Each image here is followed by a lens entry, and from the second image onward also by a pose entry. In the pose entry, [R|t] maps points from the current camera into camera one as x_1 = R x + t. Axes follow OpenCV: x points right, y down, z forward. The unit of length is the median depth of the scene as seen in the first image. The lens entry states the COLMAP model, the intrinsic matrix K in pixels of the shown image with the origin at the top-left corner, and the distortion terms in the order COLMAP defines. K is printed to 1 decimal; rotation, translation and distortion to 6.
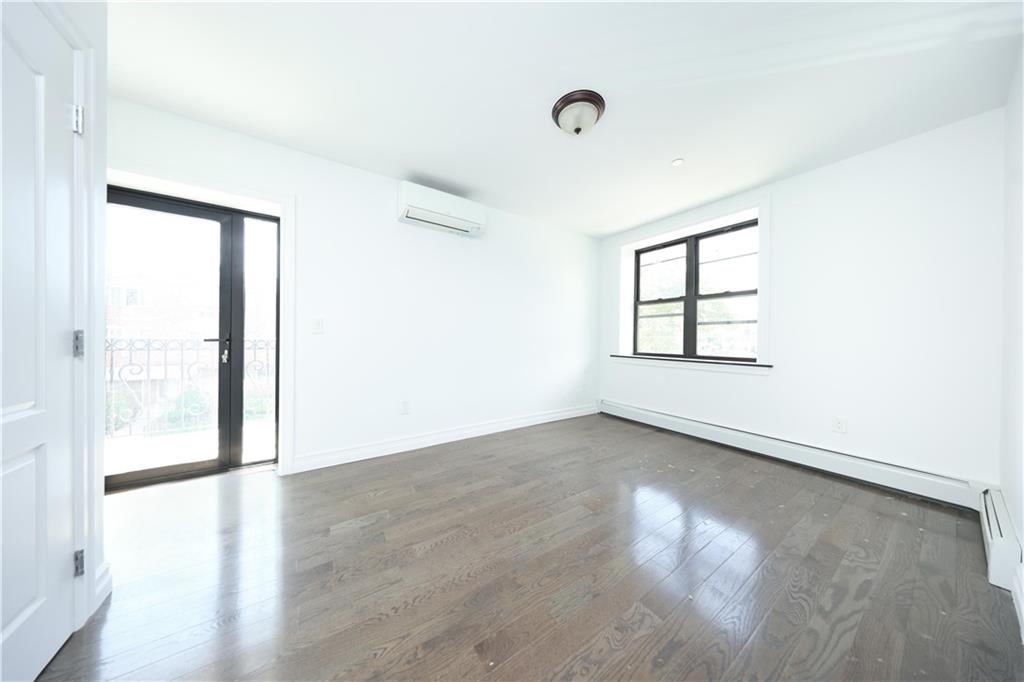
lens RADIAL K [[297.6, 0, 509.2], [0, 297.6, 339.3], [0, 0, 1]] dist [0.000540, 0.000095]
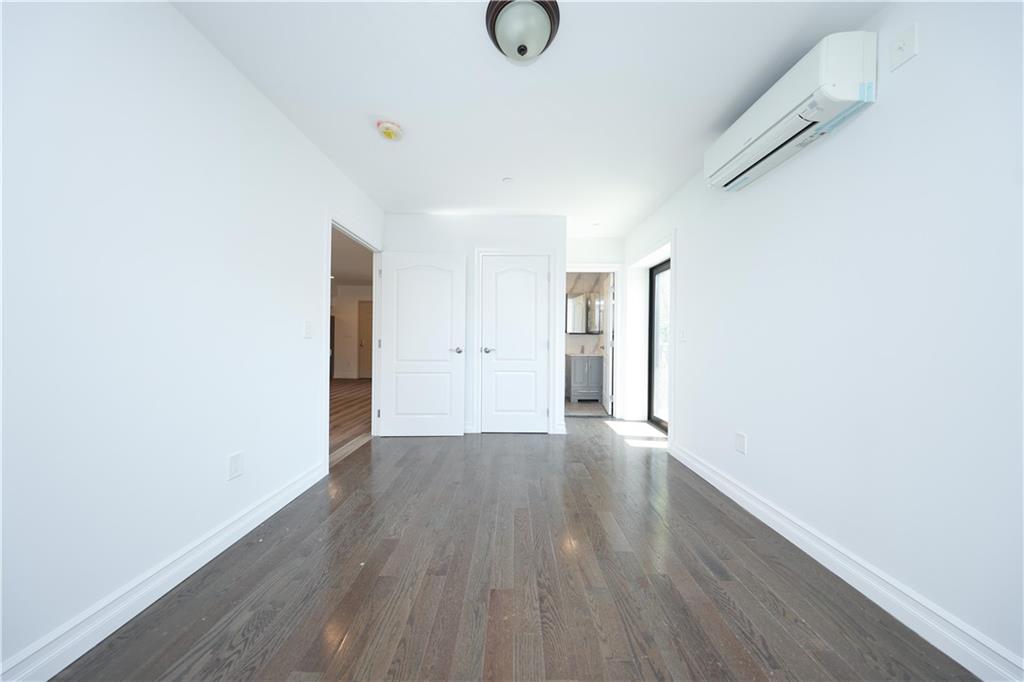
lens RADIAL K [[297.6, 0, 509.2], [0, 297.6, 339.3], [0, 0, 1]] dist [0.000540, 0.000095]
pose [[-0.562435, -0.014924, -0.826707, 0.860206], [-0.021389, 0.999765, -0.003496, -0.009105], [0.826565, 0.015716, -0.562622, 1.443056]]
